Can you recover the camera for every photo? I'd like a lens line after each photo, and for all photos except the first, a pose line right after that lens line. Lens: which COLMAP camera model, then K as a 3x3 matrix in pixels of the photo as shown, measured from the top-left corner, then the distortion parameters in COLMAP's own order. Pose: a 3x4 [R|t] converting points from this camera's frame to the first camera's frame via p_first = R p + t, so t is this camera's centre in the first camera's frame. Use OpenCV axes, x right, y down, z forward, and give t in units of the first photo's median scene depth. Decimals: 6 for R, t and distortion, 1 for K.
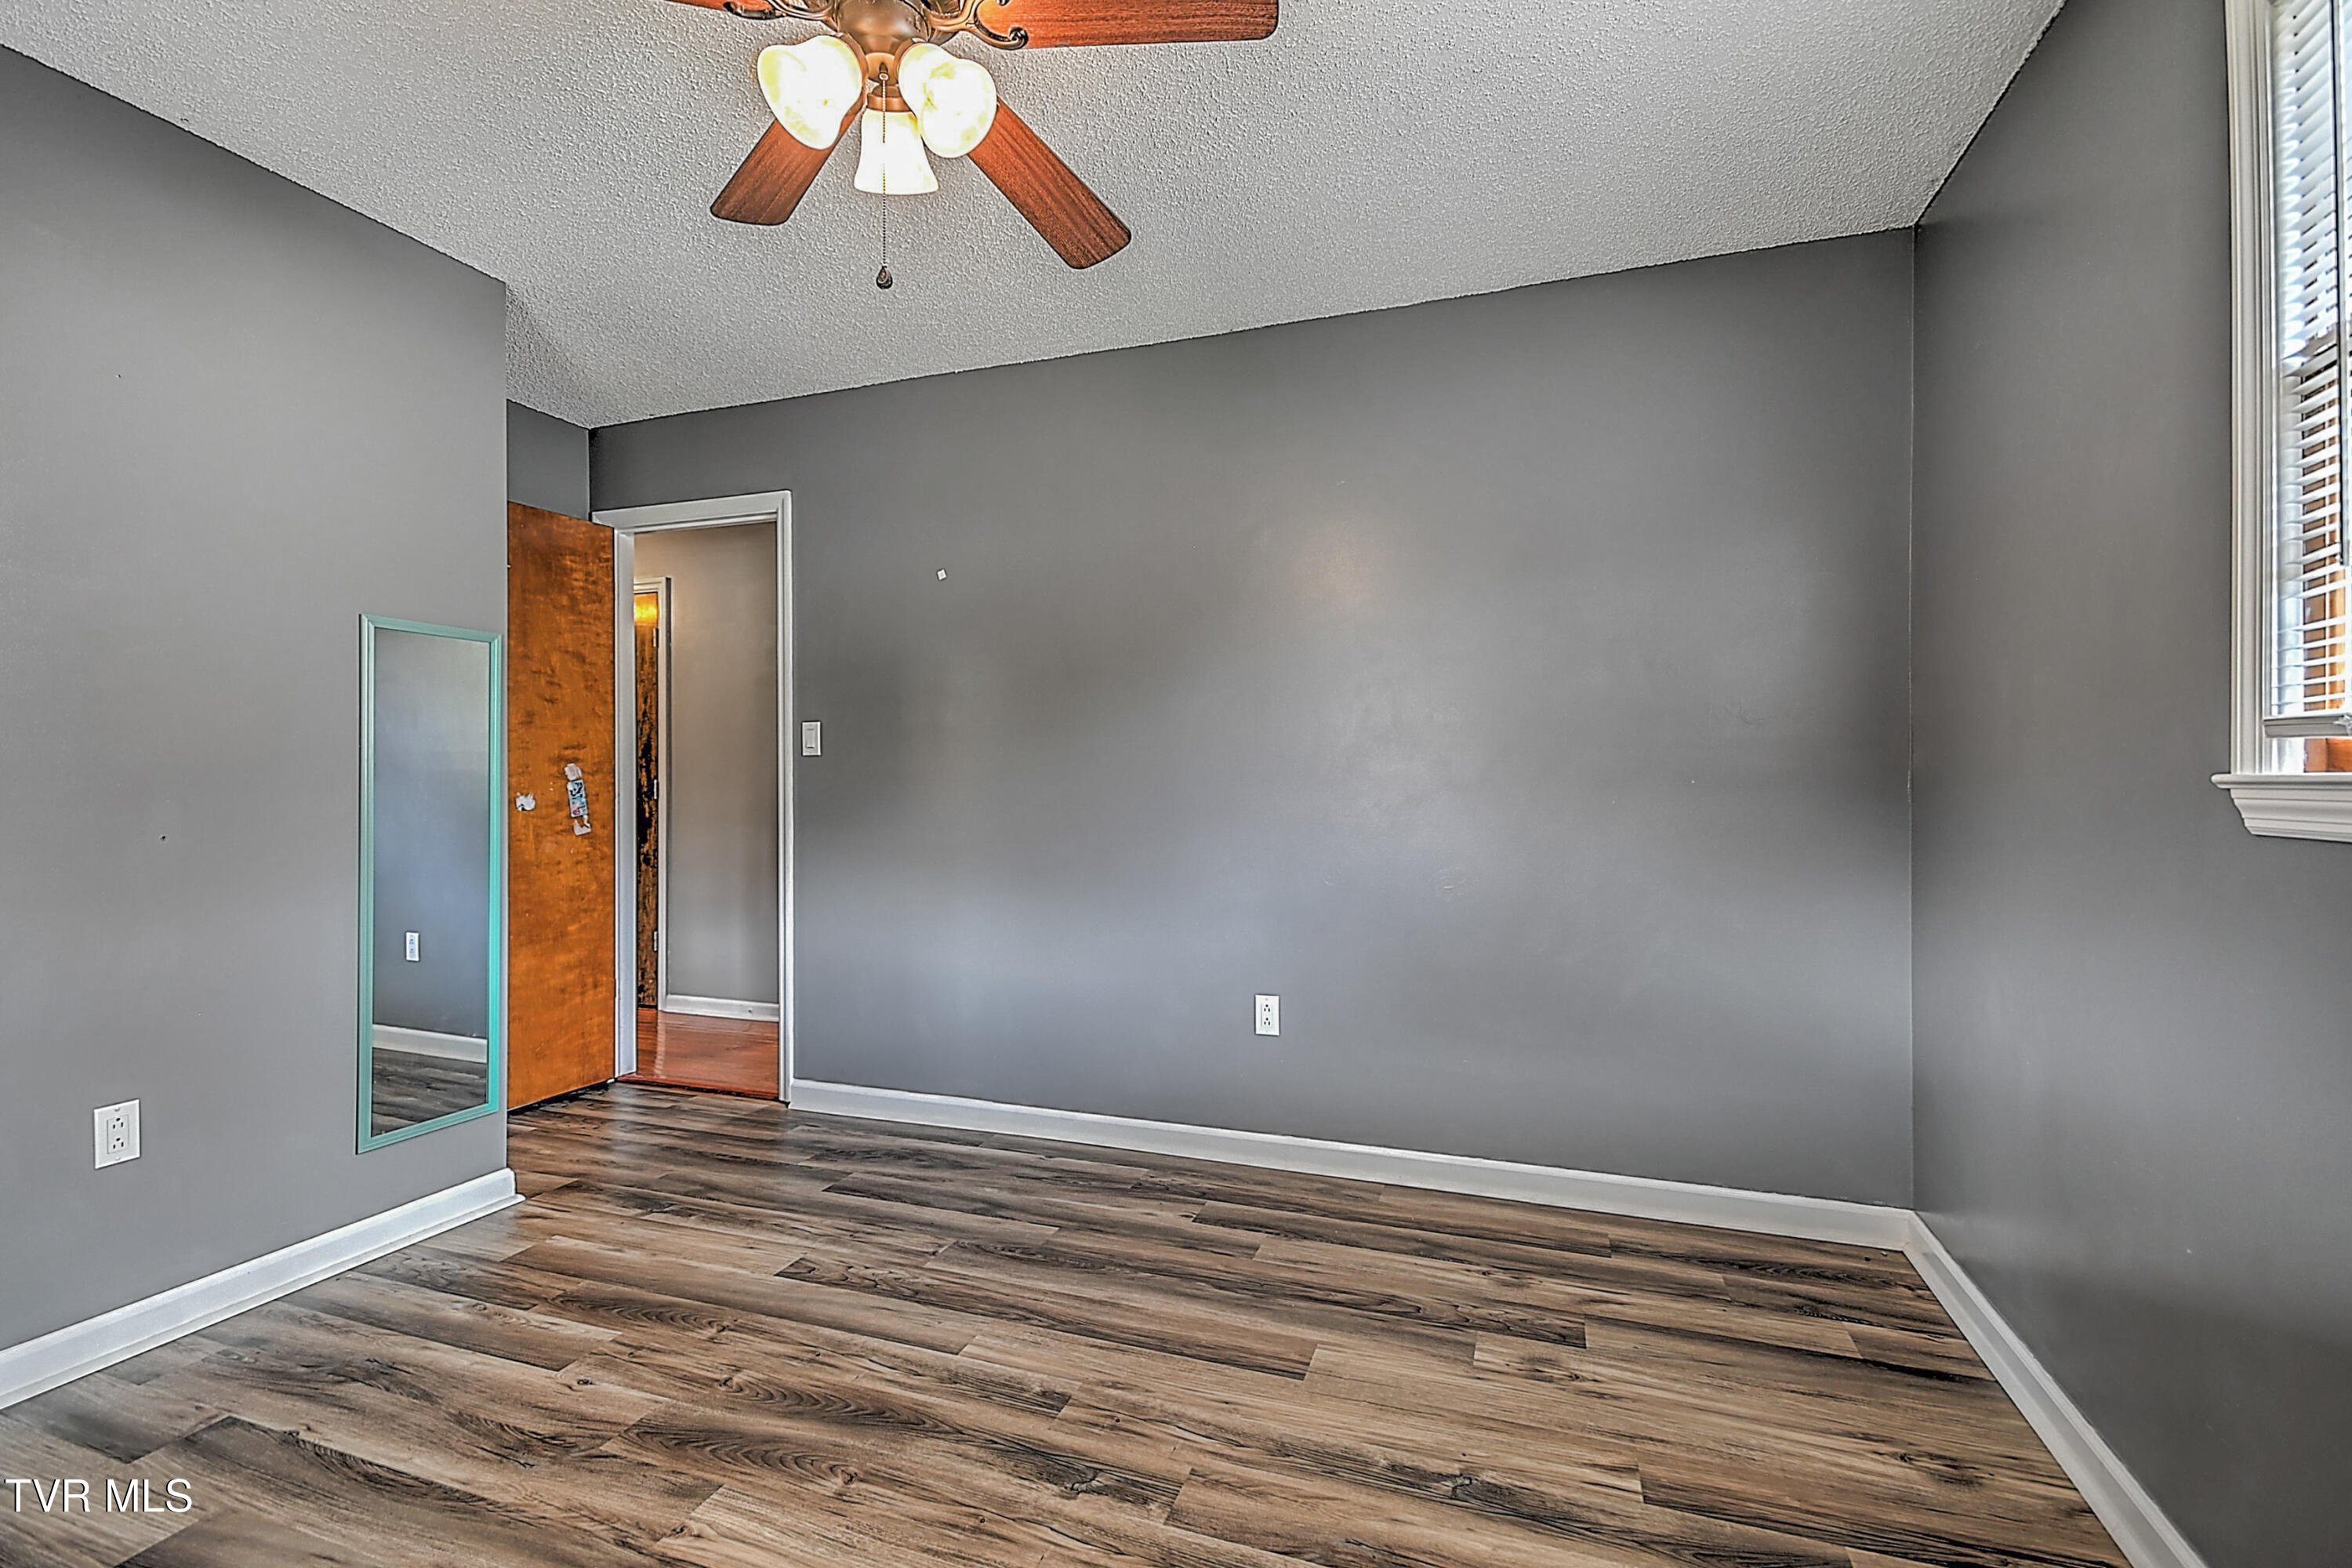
lens RADIAL K [[1055.4, 0, 1163.6], [0, 1055.4, 791.7], [0, 0, 1]] dist [0.022738, -0.011506]
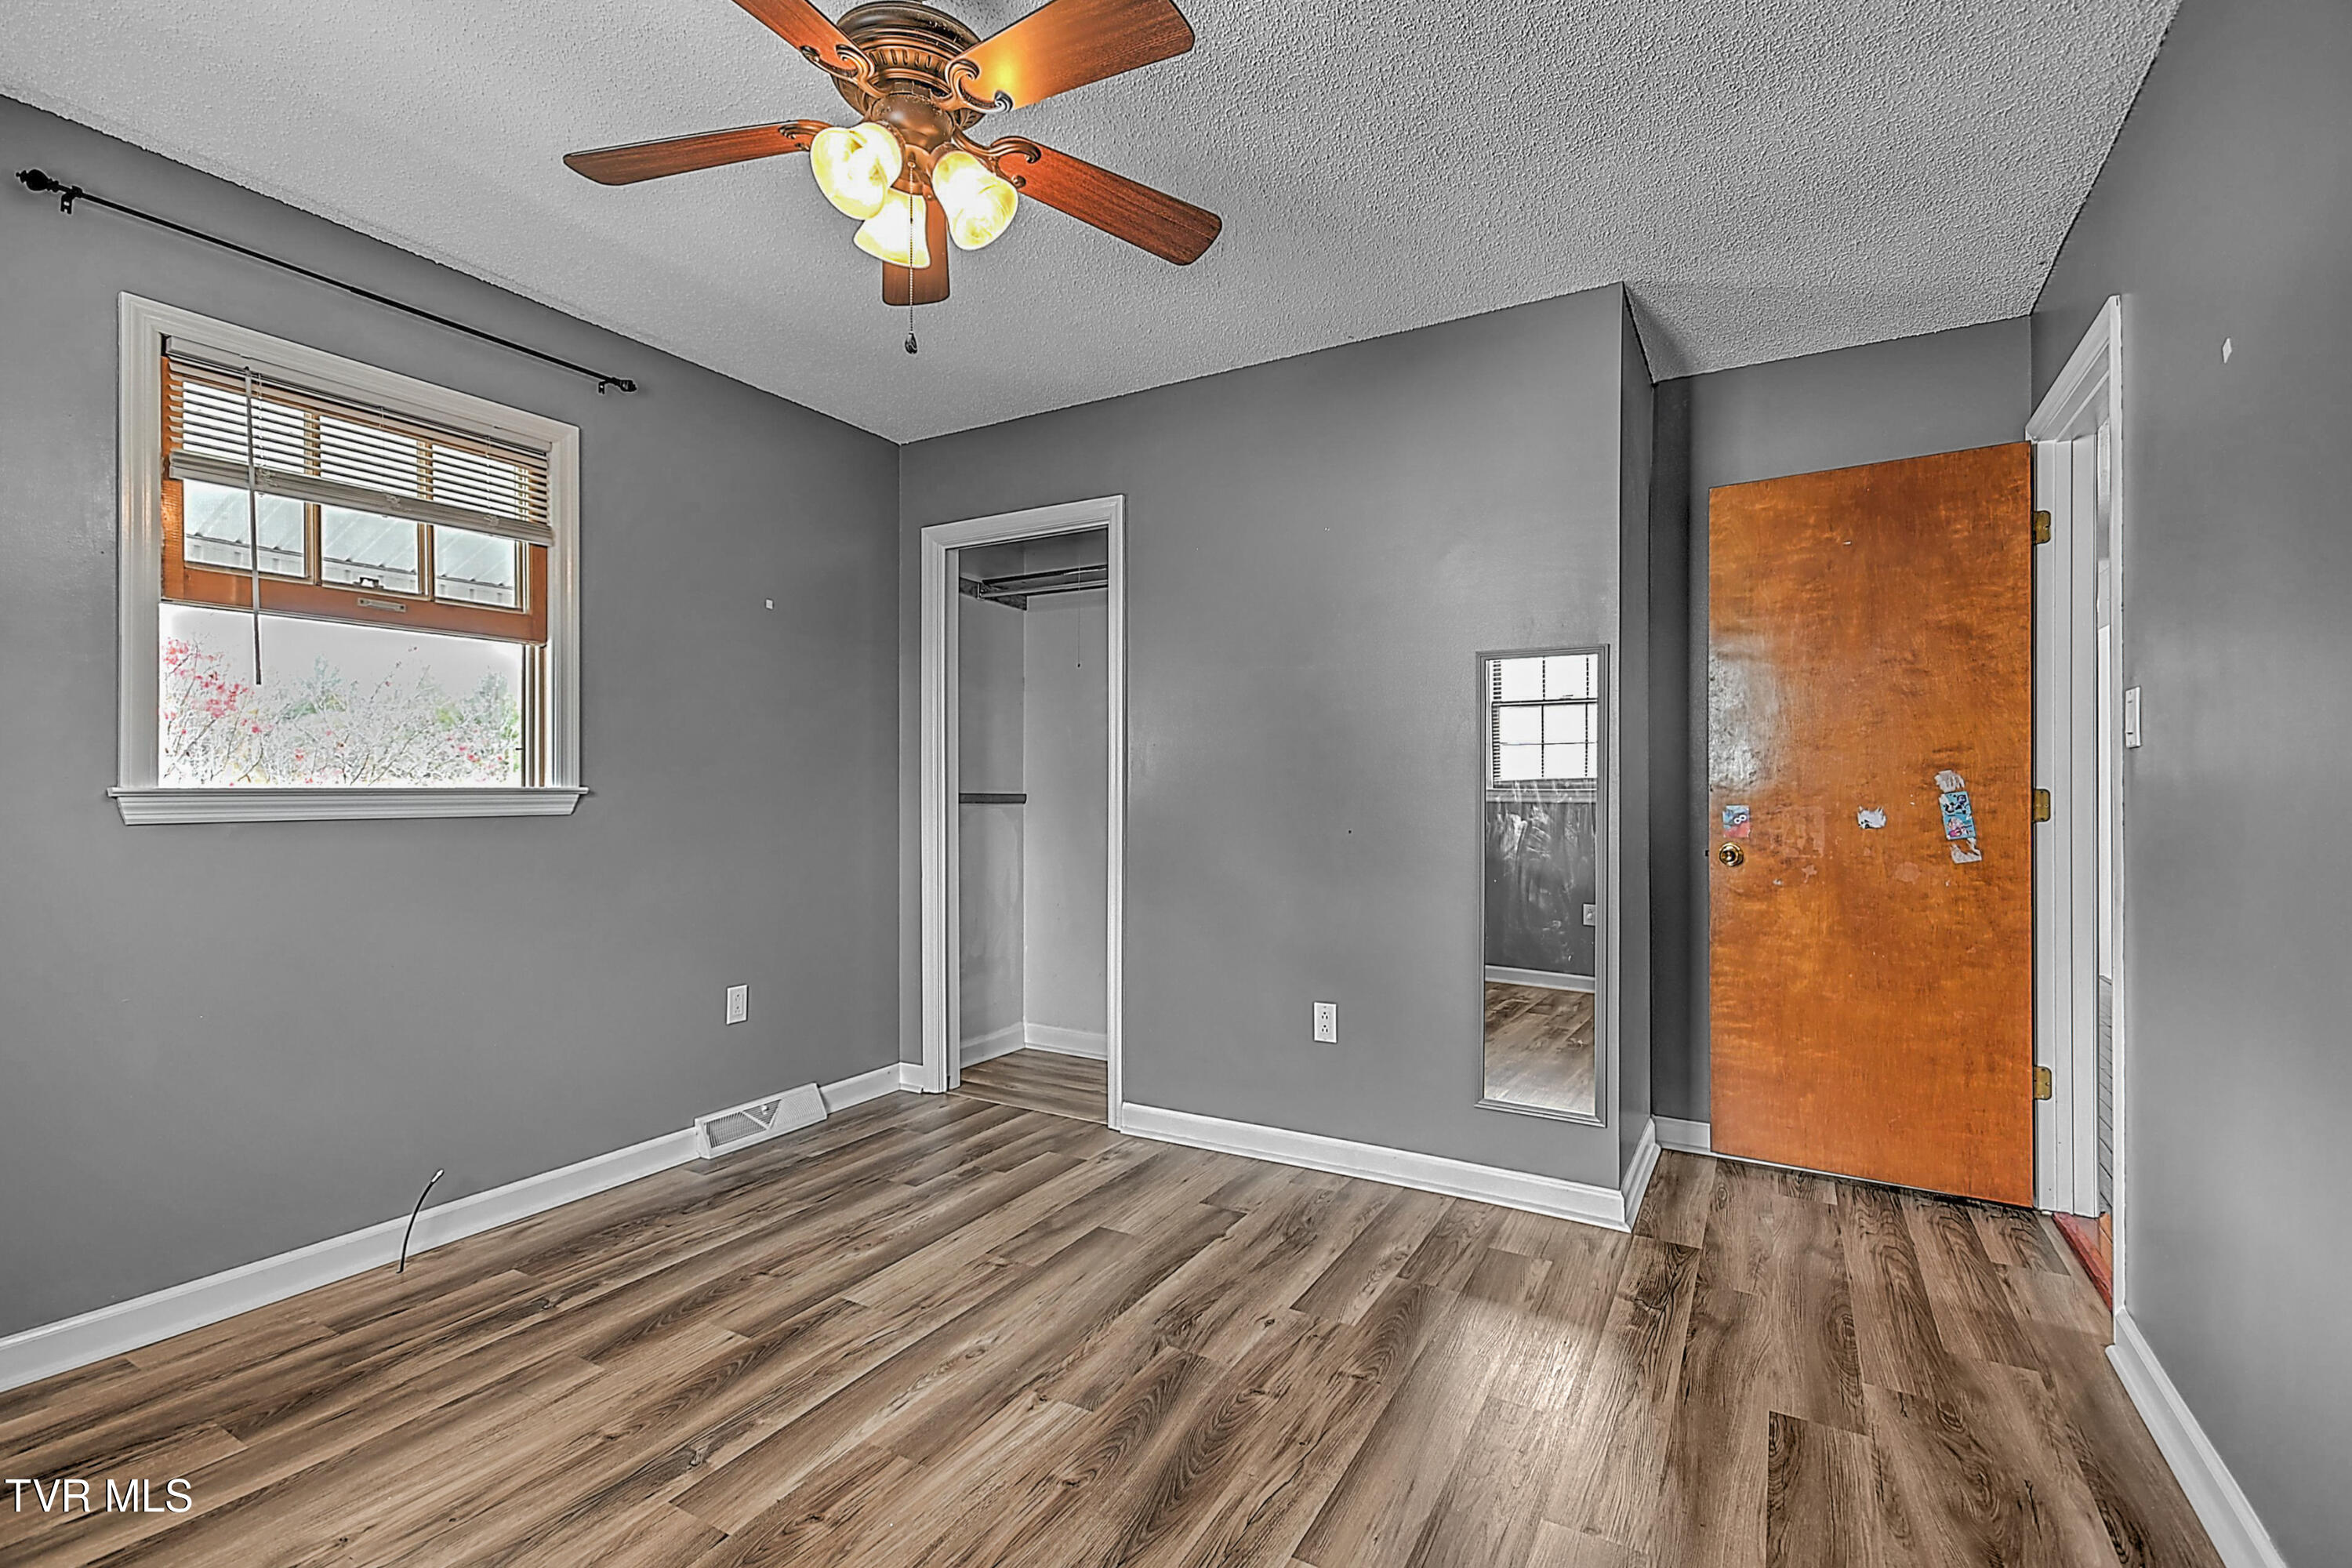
lens RADIAL K [[1055.4, 0, 1163.6], [0, 1055.4, 791.7], [0, 0, 1]] dist [0.022738, -0.011506]
pose [[-0.181935, -0.003958, -0.983303, 0.372571], [-0.011549, 0.999932, -0.001888, -0.003558], [0.983243, 0.011013, -0.181968, 0.692475]]
